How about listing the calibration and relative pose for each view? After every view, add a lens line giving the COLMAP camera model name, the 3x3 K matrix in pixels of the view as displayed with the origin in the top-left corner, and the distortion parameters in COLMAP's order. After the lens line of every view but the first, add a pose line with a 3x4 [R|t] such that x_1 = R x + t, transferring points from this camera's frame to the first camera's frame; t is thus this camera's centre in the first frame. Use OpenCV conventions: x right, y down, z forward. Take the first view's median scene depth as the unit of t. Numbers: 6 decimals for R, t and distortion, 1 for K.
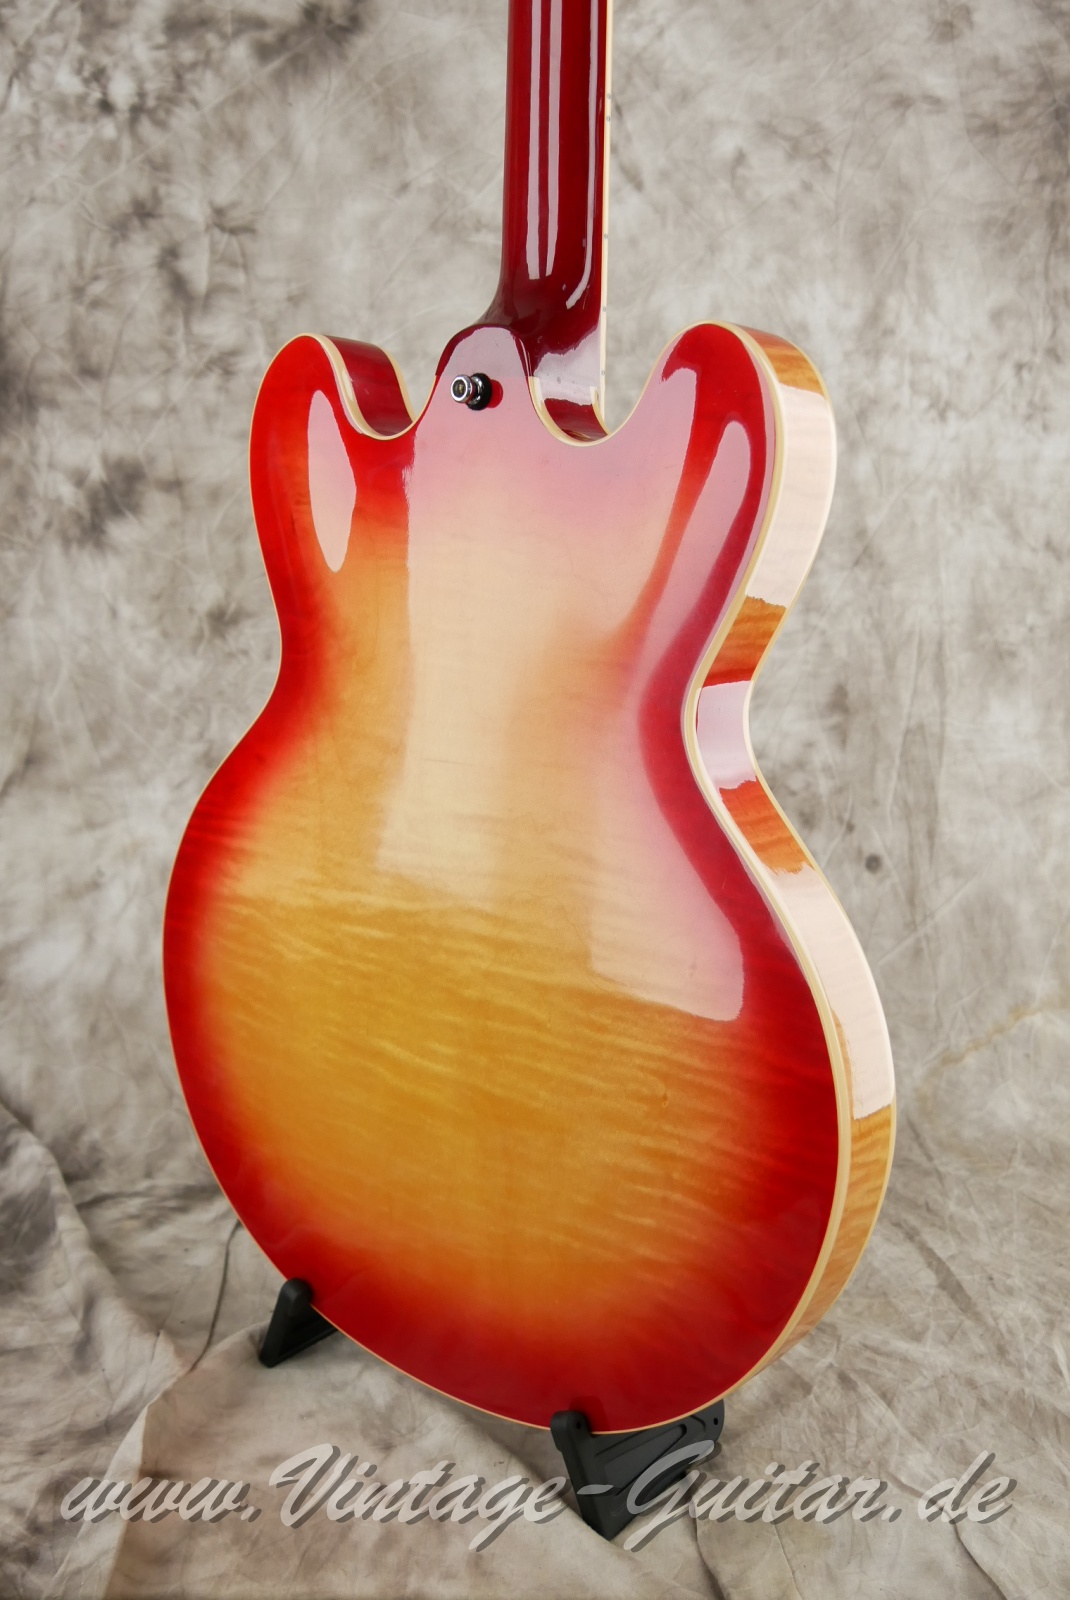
lens RADIAL K [[1619.8, 0, 513.6], [0, 1619.8, 795.3], [0, 0, 1]] dist [-0.003462, 0.000000]
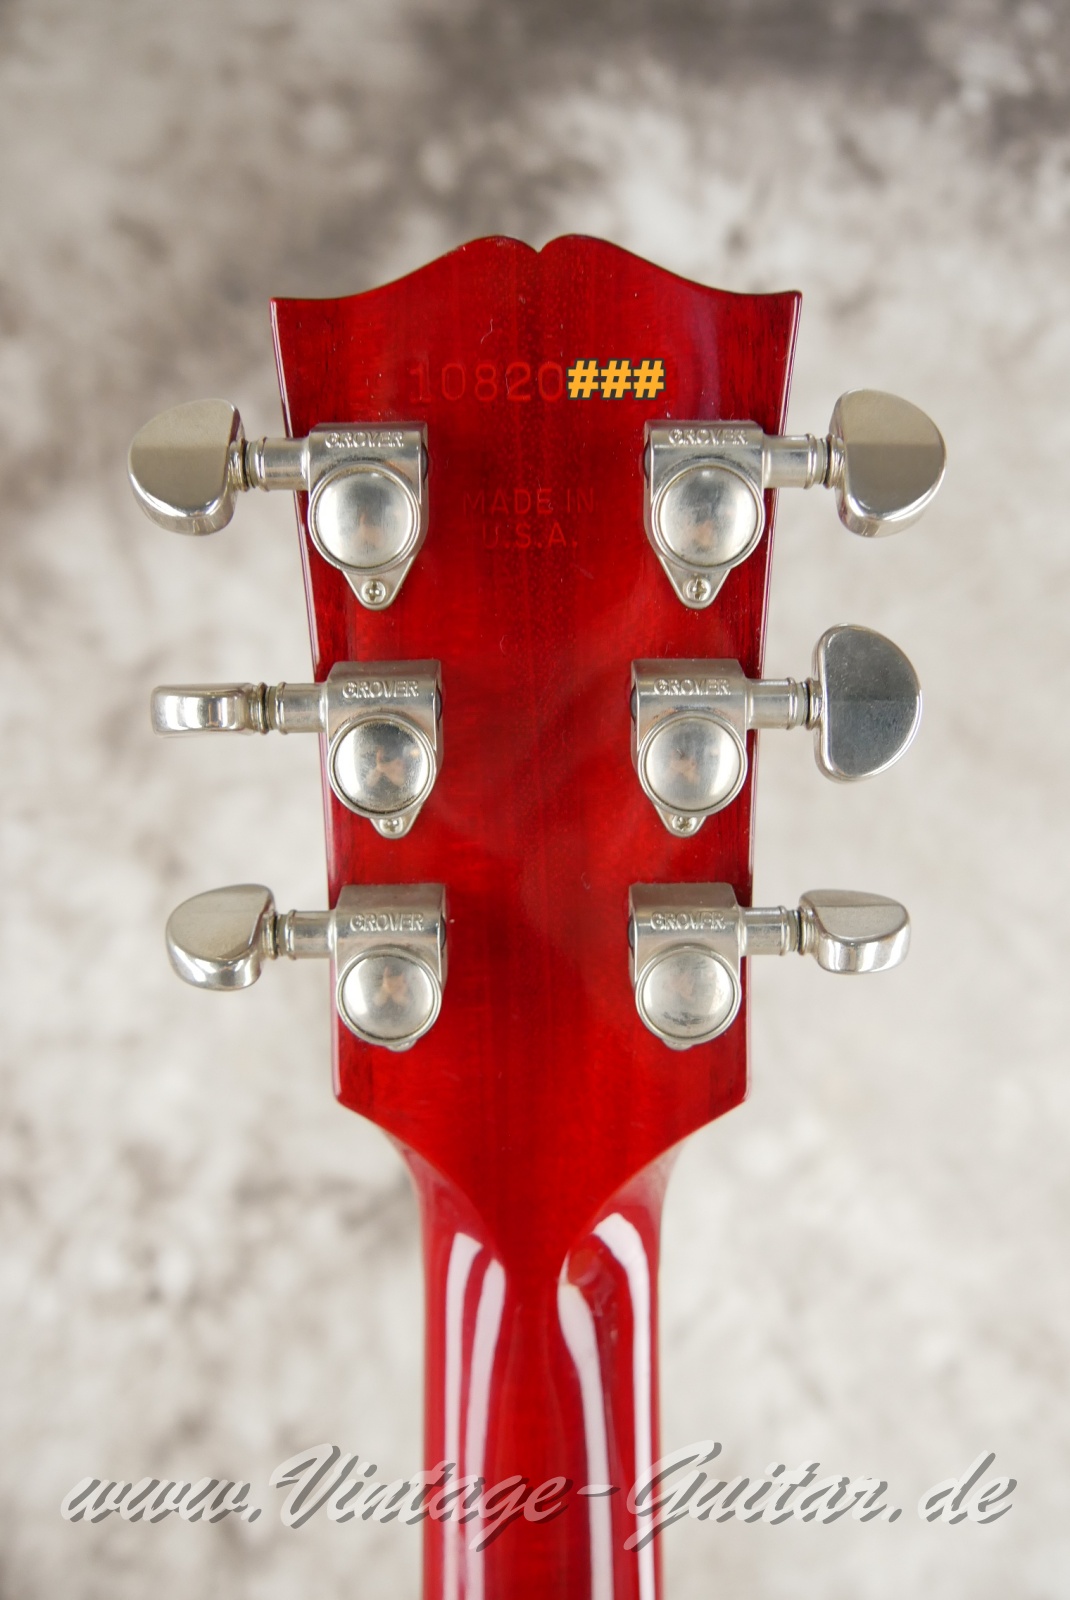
lens RADIAL K [[1381.9, 0, 532.2], [0, 1381.9, 789.0], [0, 0, 1]] dist [-0.055695, 0.028026]
pose [[0.998642, 0.000703, -0.052094, -0.028253], [-0.014597, 0.963635, -0.266823, -0.486301], [0.050012, 0.267221, 0.962337, 0.285058]]
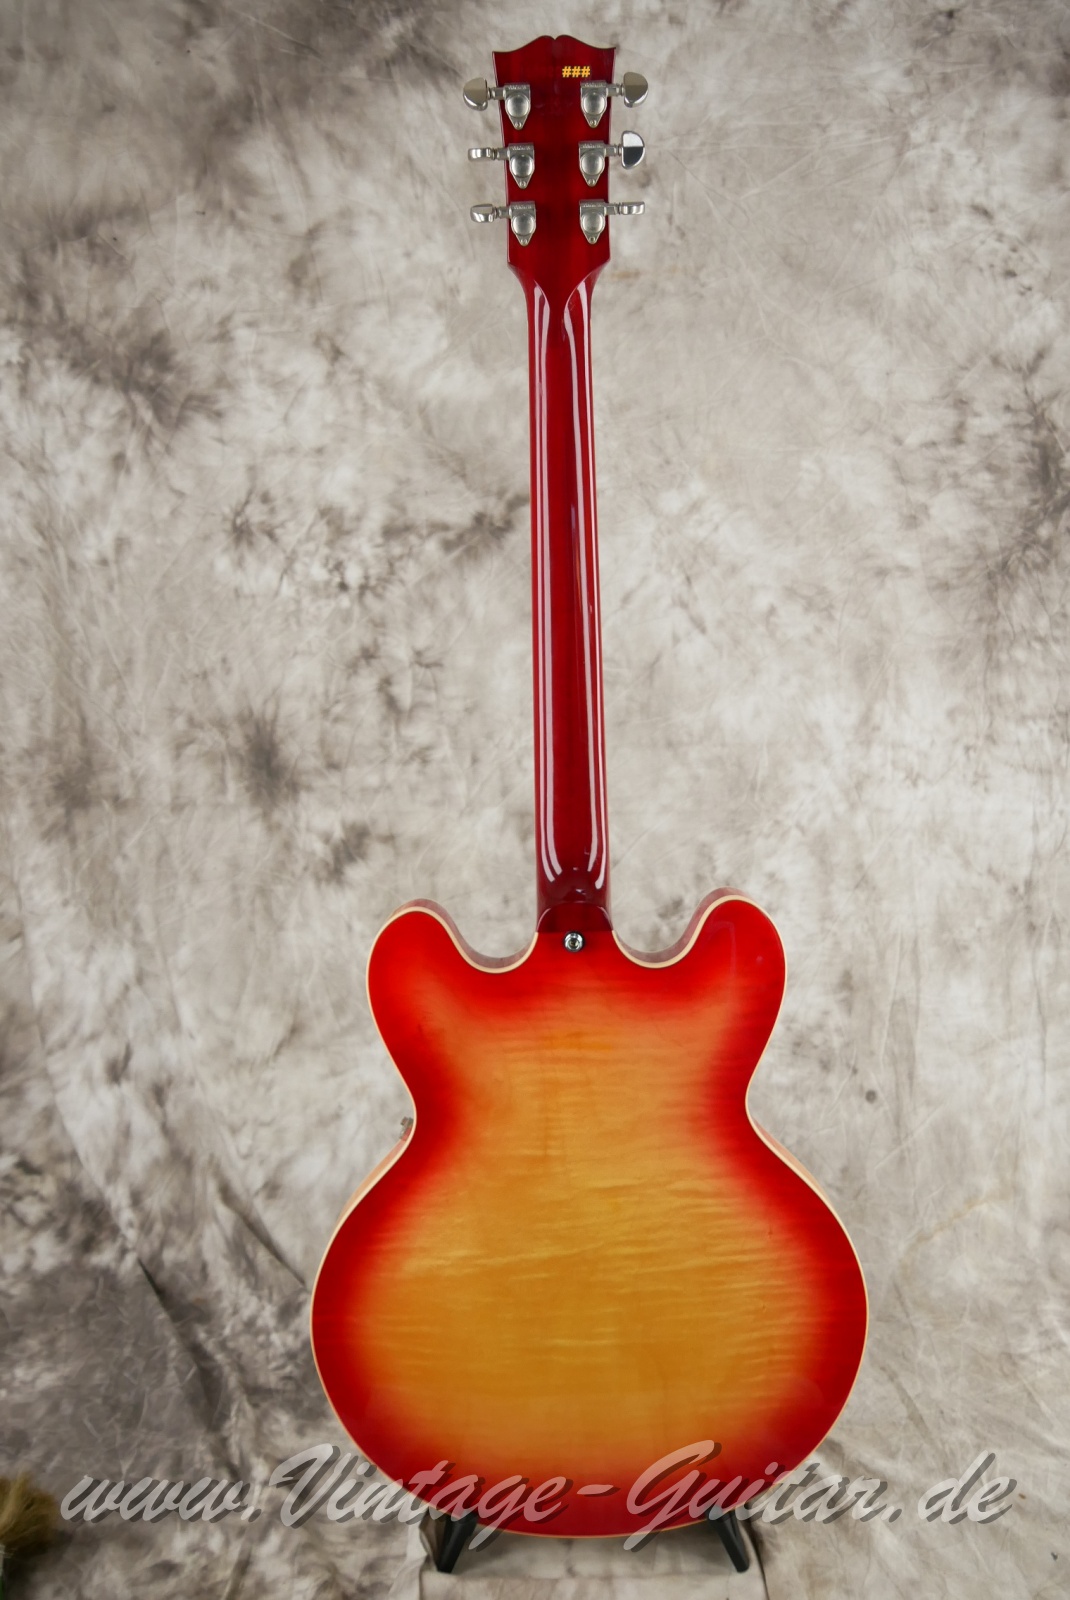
lens RADIAL K [[1381.9, 0, 528.2], [0, 1381.9, 804.1], [0, 0, 1]] dist [-0.055695, 0.028026]
pose [[0.998637, -0.011454, -0.050928, -0.018954], [0.009877, 0.999468, -0.031092, -0.182790], [0.051257, 0.030546, 0.998218, -0.251554]]
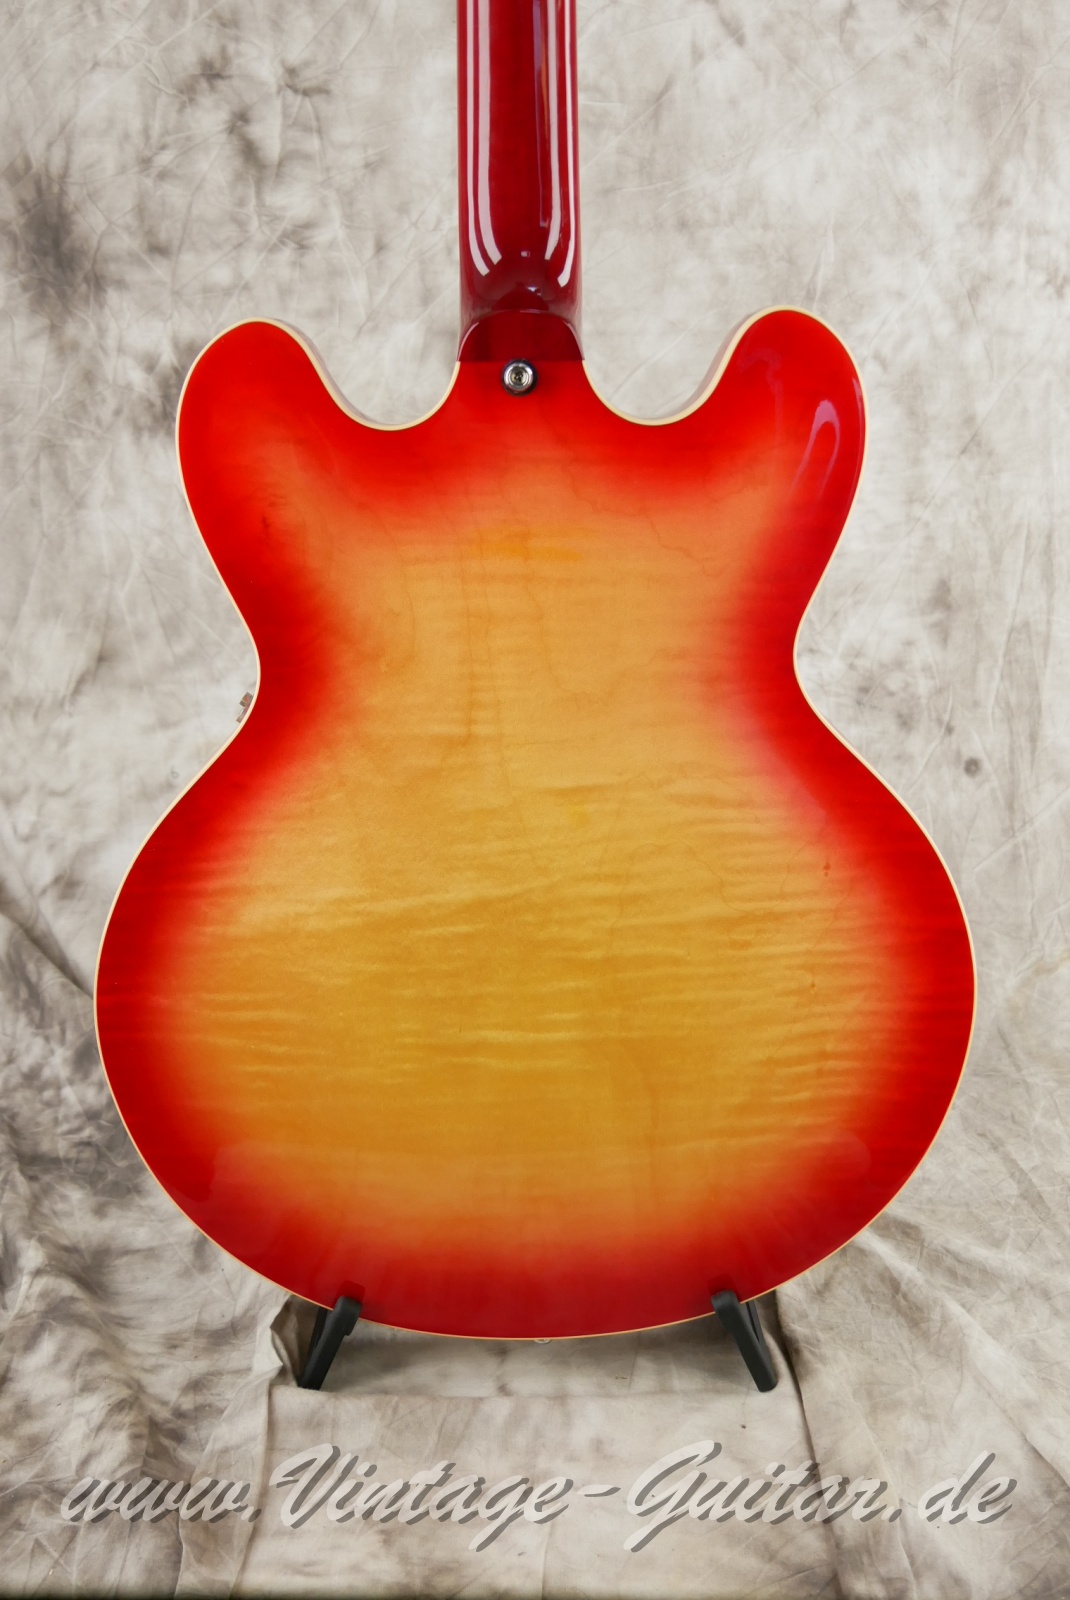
lens RADIAL K [[1876.3, 0, 530.2], [0, 1876.3, 815.5], [0, 0, 1]] dist [-0.025098, 0.000000]
pose [[0.999627, 0.006002, -0.026633, -0.012024], [-0.002977, 0.993681, 0.112204, -0.053811], [0.027138, -0.112083, 0.993328, -0.121994]]
